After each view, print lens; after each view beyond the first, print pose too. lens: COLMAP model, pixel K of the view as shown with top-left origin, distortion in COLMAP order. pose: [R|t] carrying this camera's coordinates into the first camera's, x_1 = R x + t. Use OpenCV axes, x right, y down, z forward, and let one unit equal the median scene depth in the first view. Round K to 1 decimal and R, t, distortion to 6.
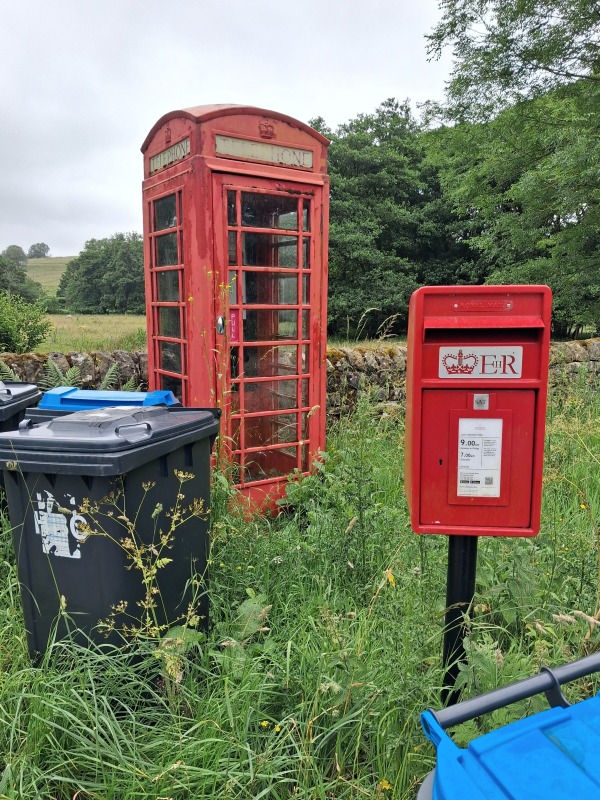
lens RADIAL K [[608.5, 0, 300.0], [0, 608.5, 400.0], [0, 0, 1]] dist [0.060400, -0.294034]
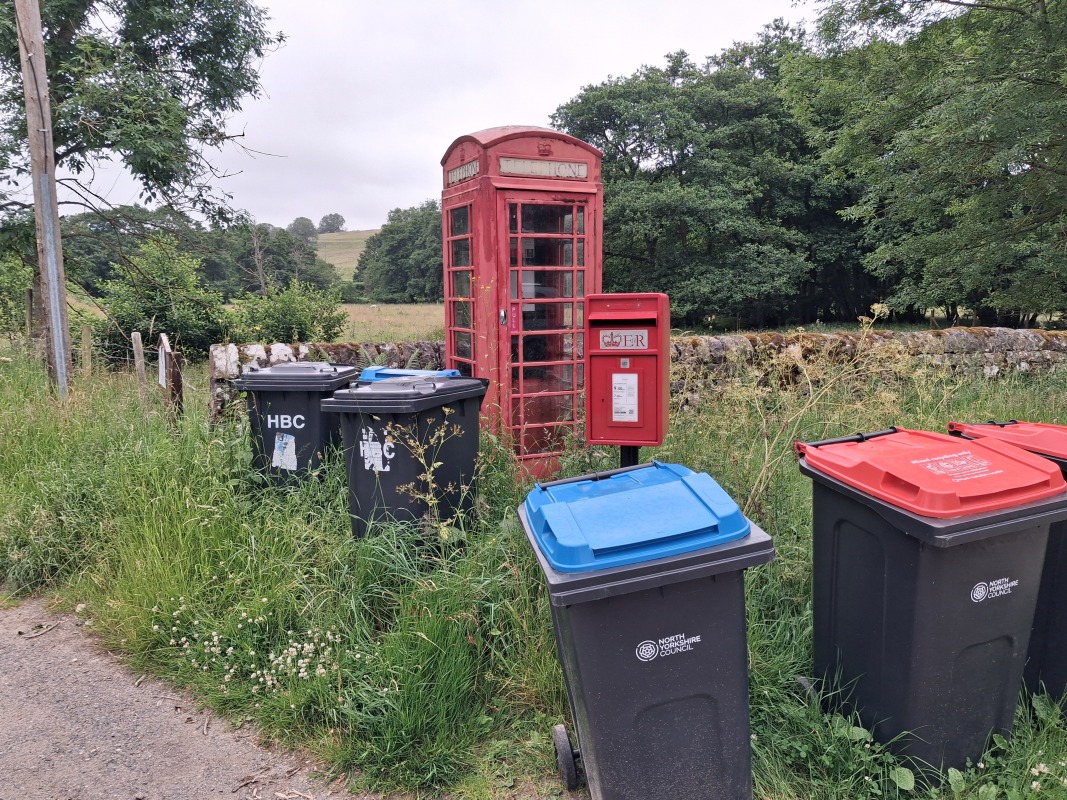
lens RADIAL K [[811.5, 0, 537.1], [0, 811.5, 420.9], [0, 0, 1]] dist [0.060400, -0.294034]
pose [[0.987837, 0.015568, -0.154709, 0.173984], [-0.014682, 0.999869, 0.006872, 0.063272], [0.154796, -0.004517, 0.987936, -0.523271]]
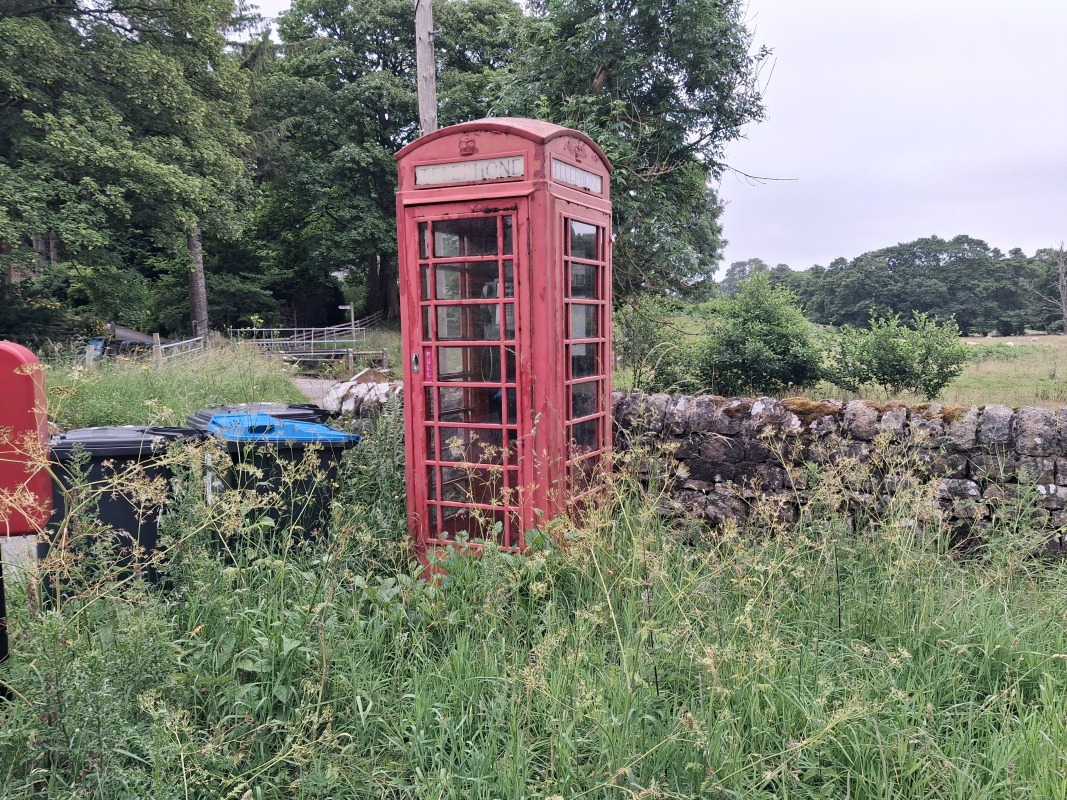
lens RADIAL K [[811.5, 0, 537.1], [0, 811.5, 420.9], [0, 0, 1]] dist [0.060400, -0.294034]
pose [[0.545206, 0.083322, -0.834151, 0.995333], [-0.111893, 0.993378, 0.026092, -0.085024], [0.830801, 0.079110, 0.550918, 0.448068]]
